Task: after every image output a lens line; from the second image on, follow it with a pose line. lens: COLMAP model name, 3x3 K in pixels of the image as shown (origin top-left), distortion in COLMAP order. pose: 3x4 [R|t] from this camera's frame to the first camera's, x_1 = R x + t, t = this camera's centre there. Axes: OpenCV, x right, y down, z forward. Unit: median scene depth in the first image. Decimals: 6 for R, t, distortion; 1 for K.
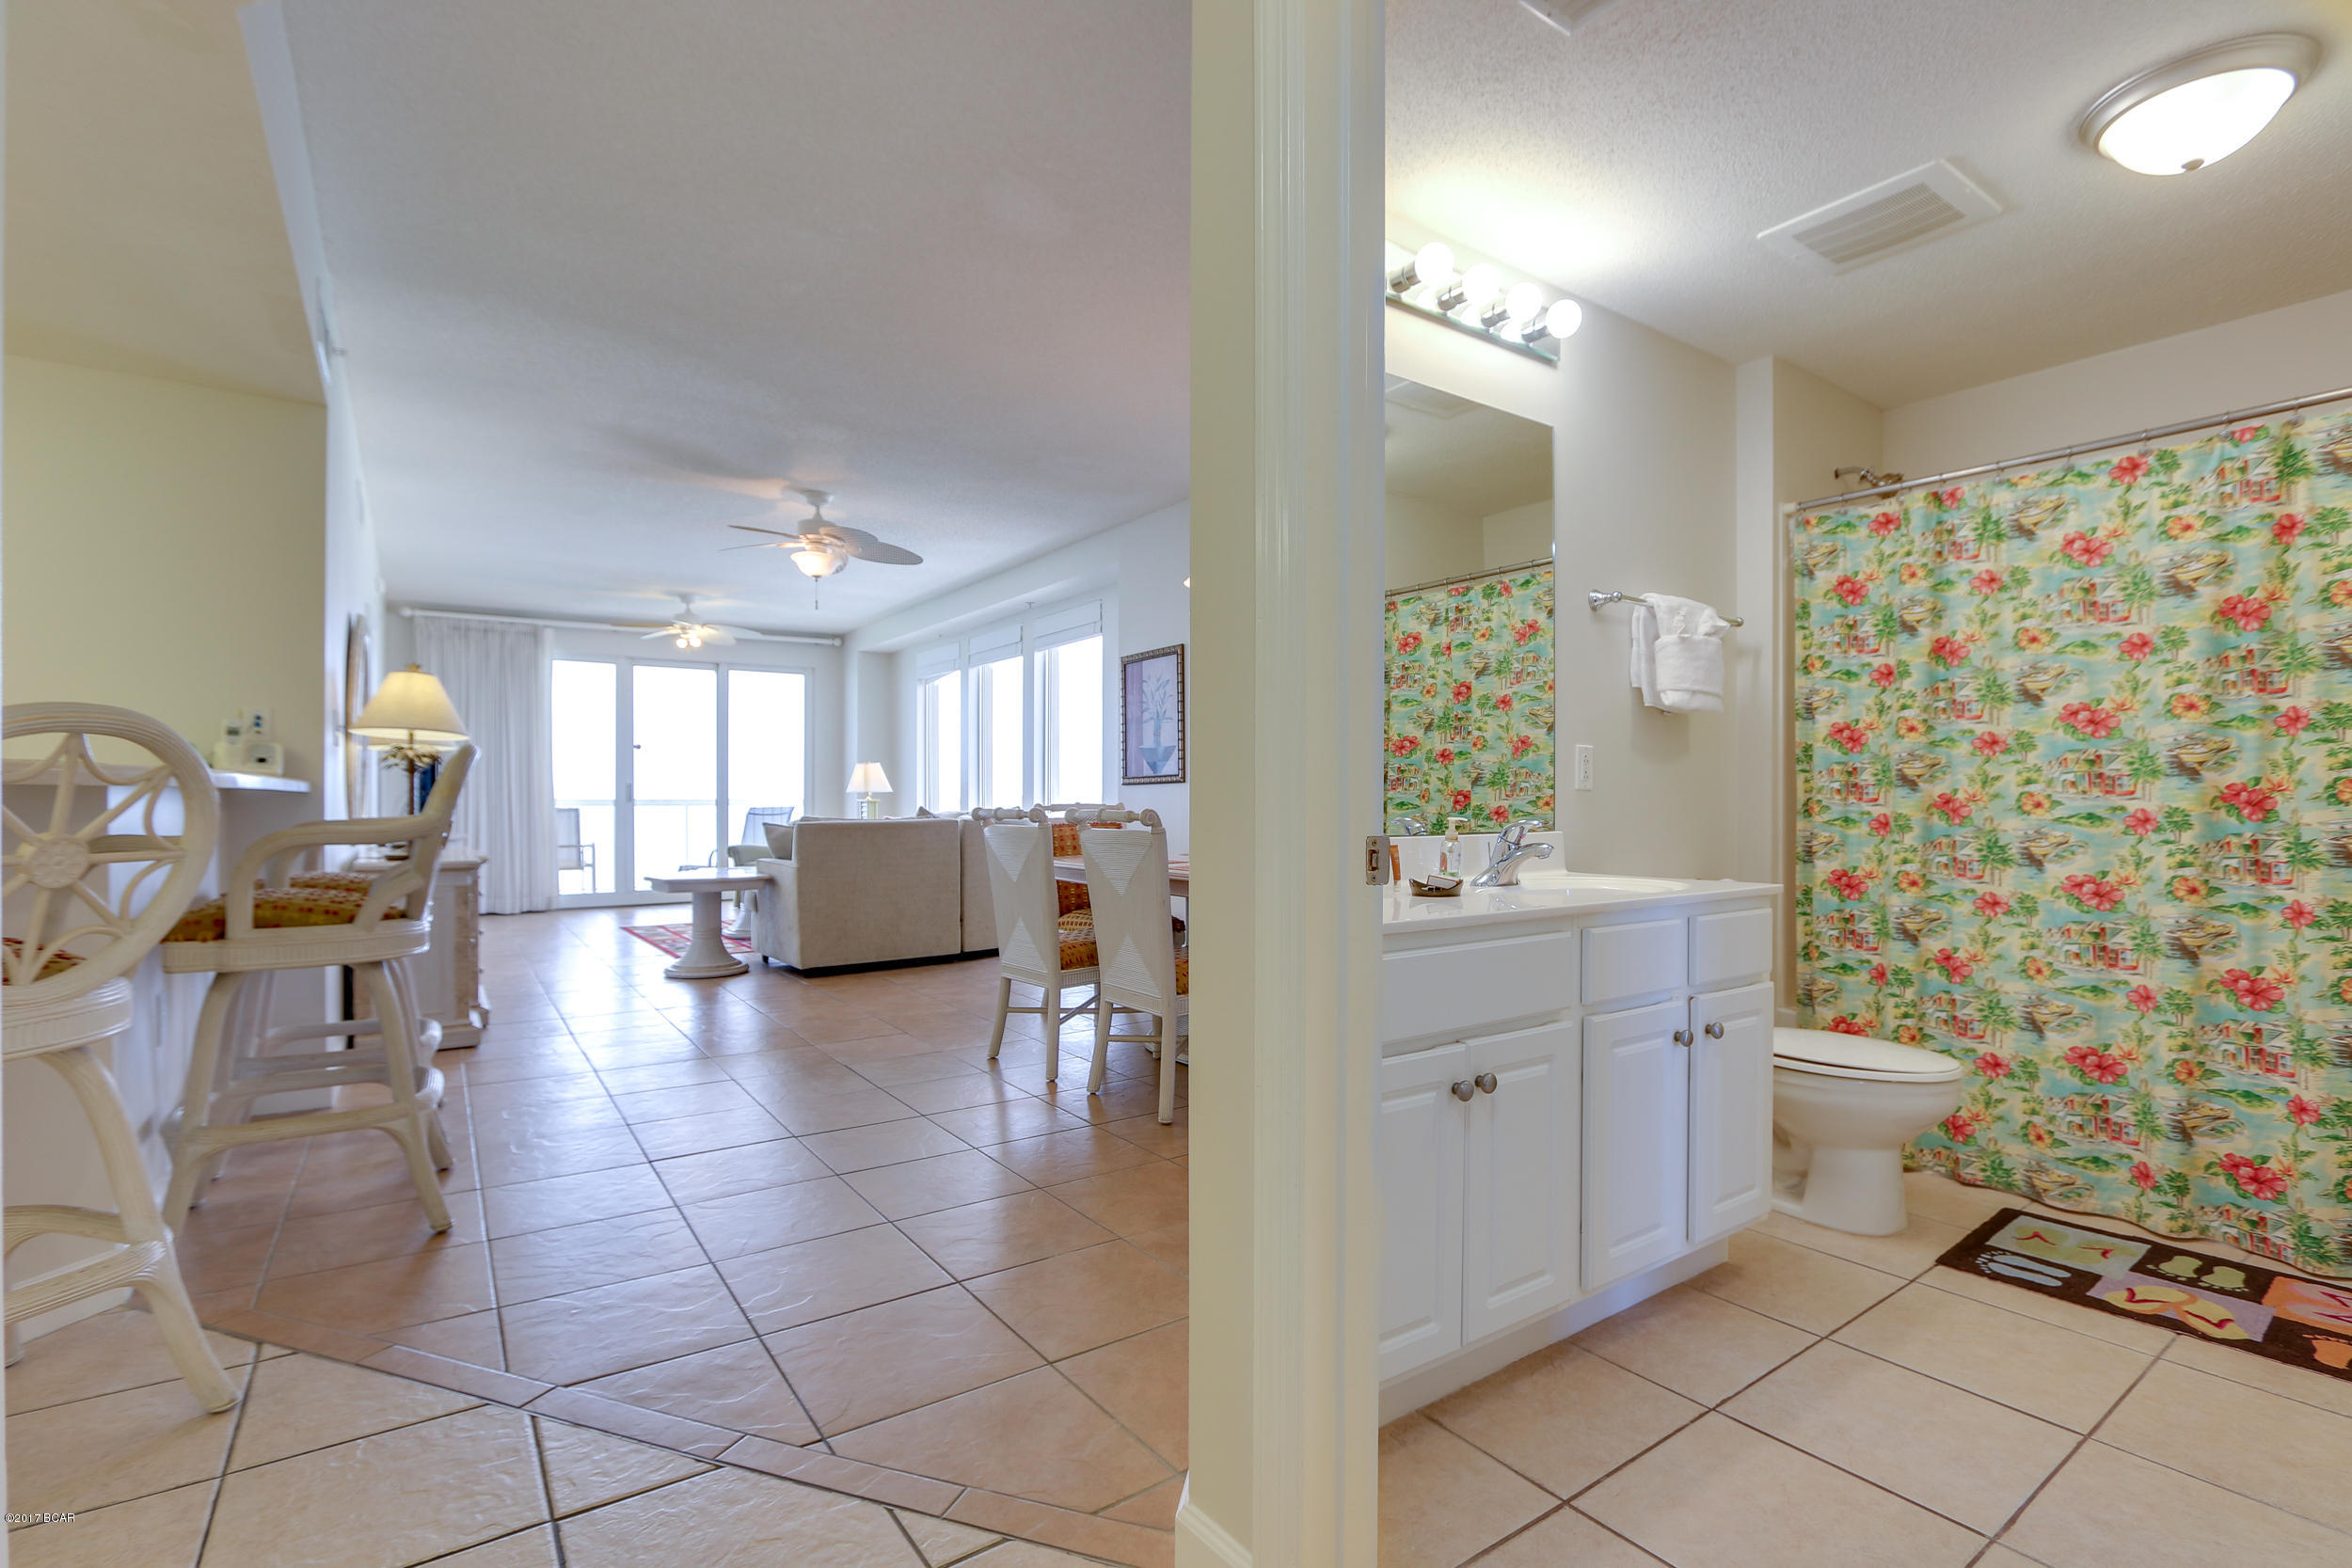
lens RADIAL K [[1080.9, 0, 1172.8], [0, 1080.9, 800.9], [0, 0, 1]] dist [-0.019828, 0.001538]
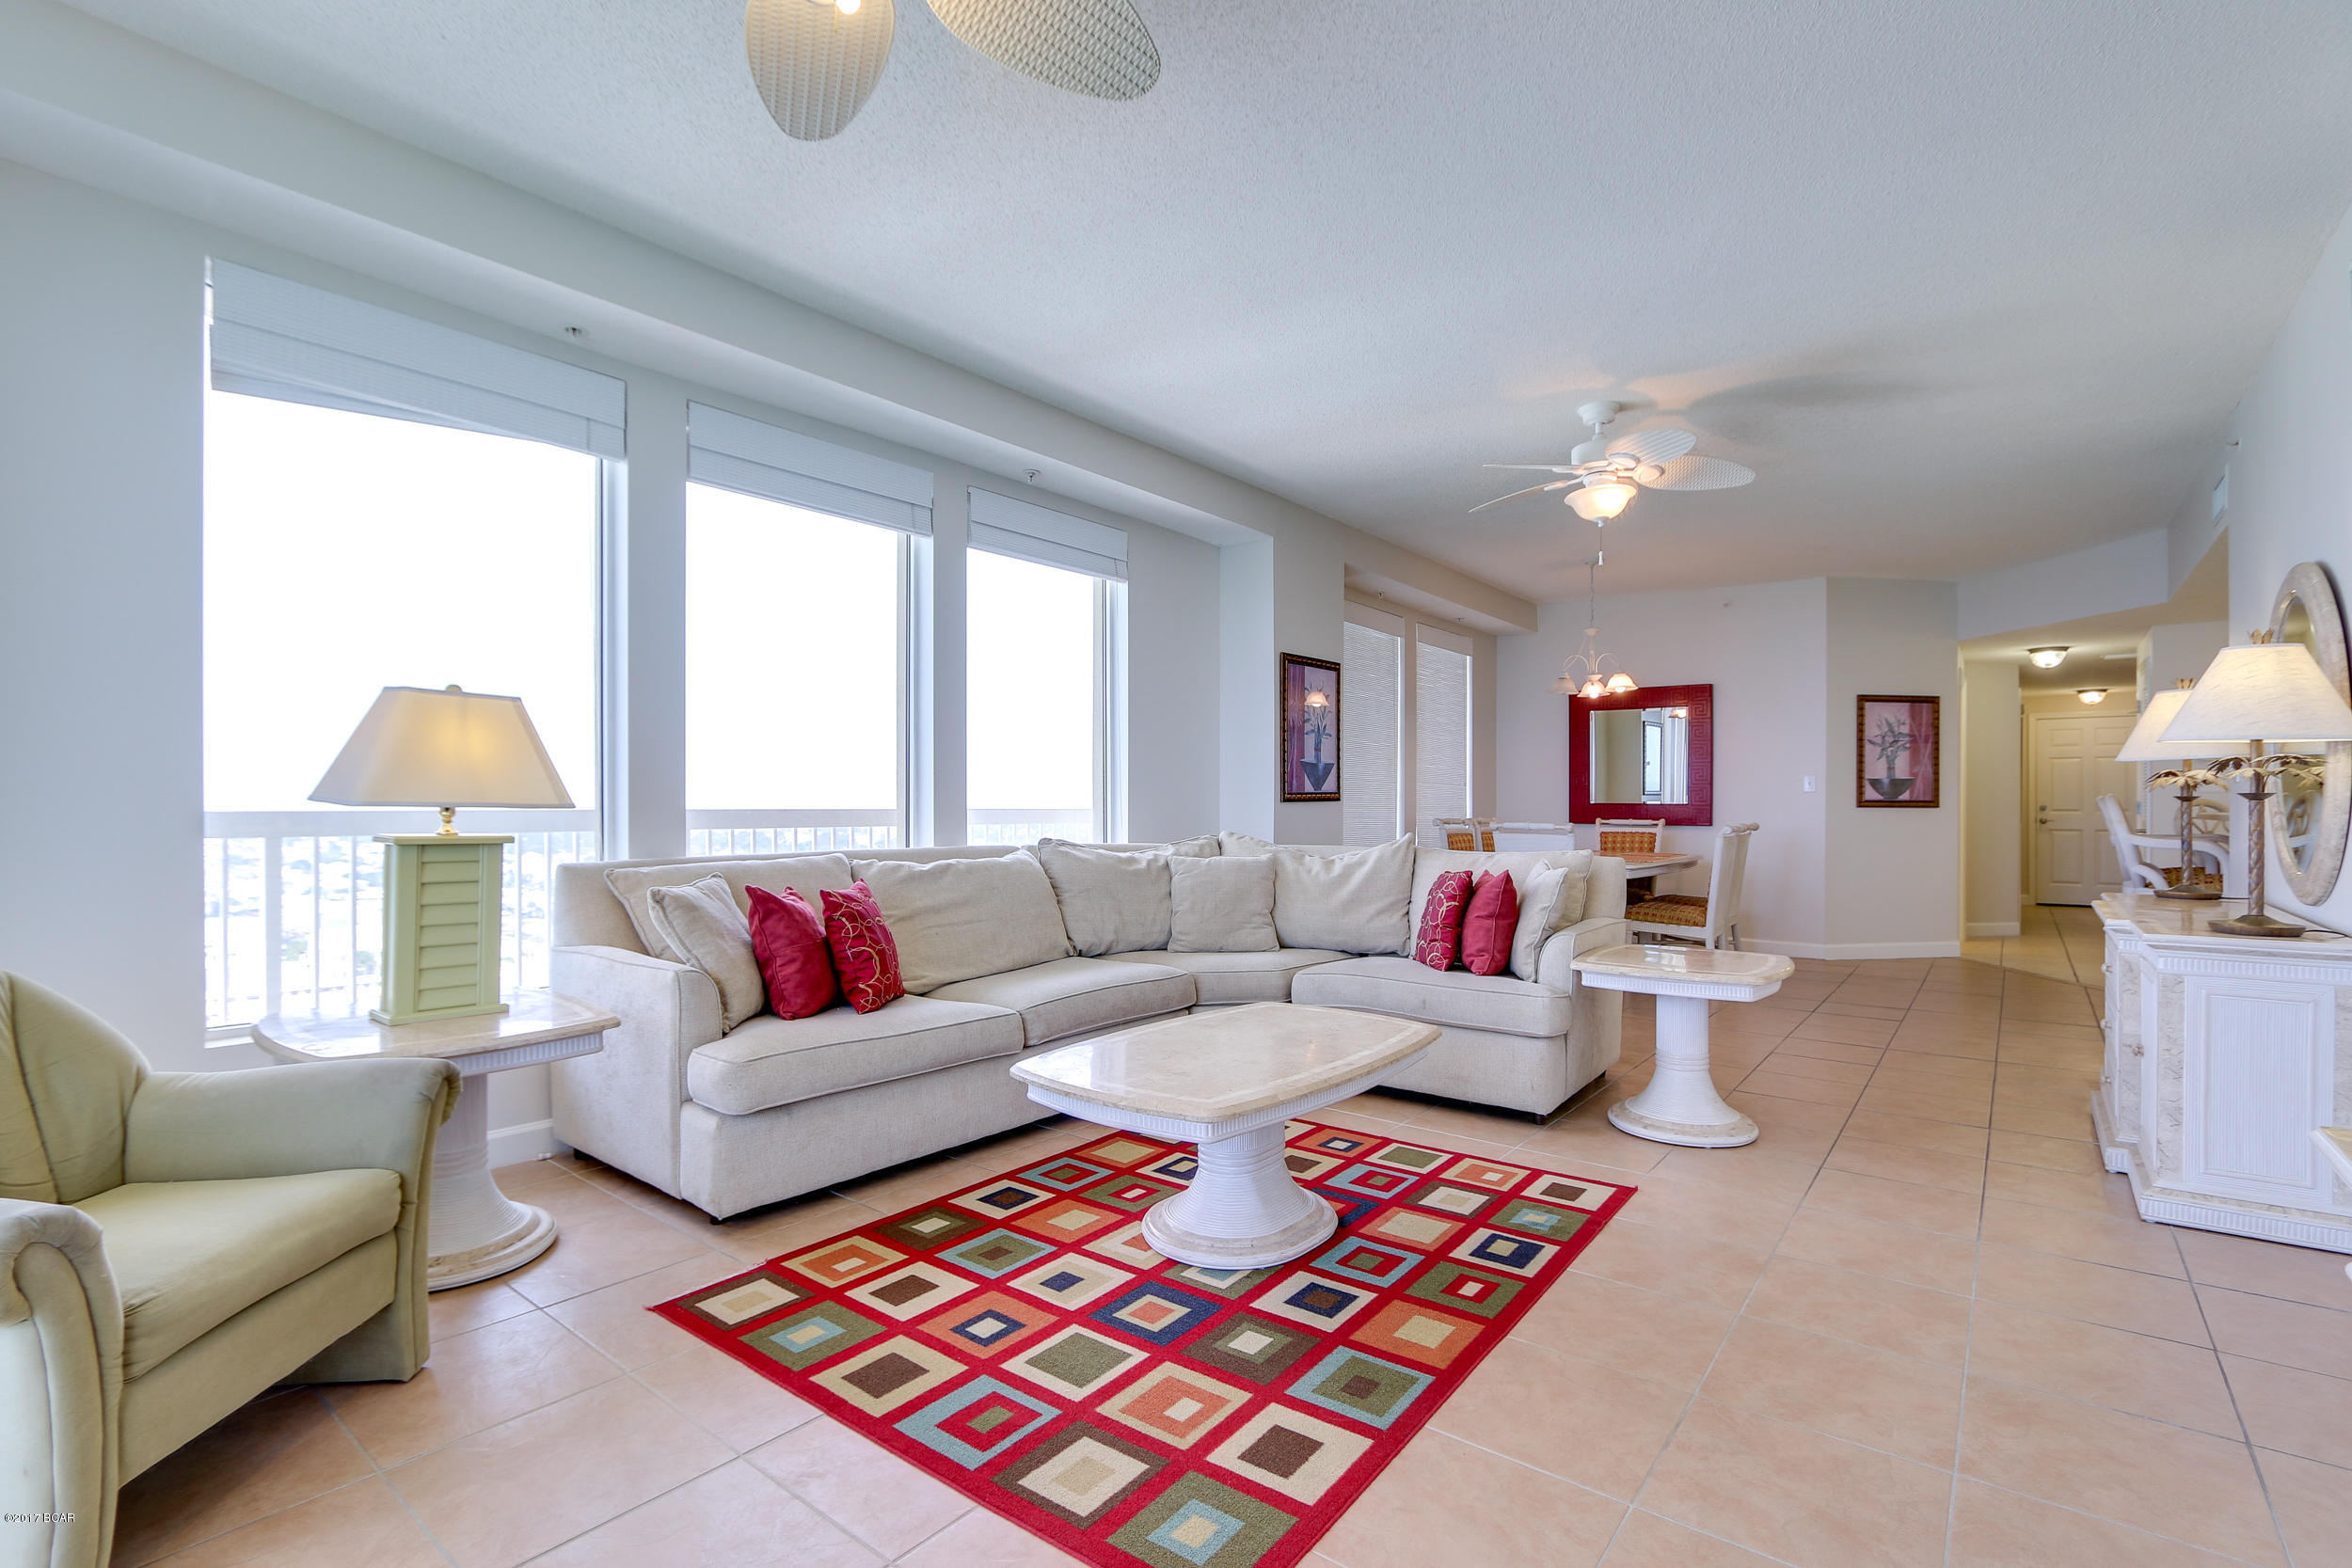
lens RADIAL K [[1080.9, 0, 1177.5], [0, 1080.9, 792.8], [0, 0, 1]] dist [-0.019828, 0.001538]
pose [[-0.293415, 0.005114, 0.955971, -0.759565], [-0.005139, 0.999963, -0.006927, -0.013817], [-0.955971, -0.006945, -0.293378, 1.198917]]
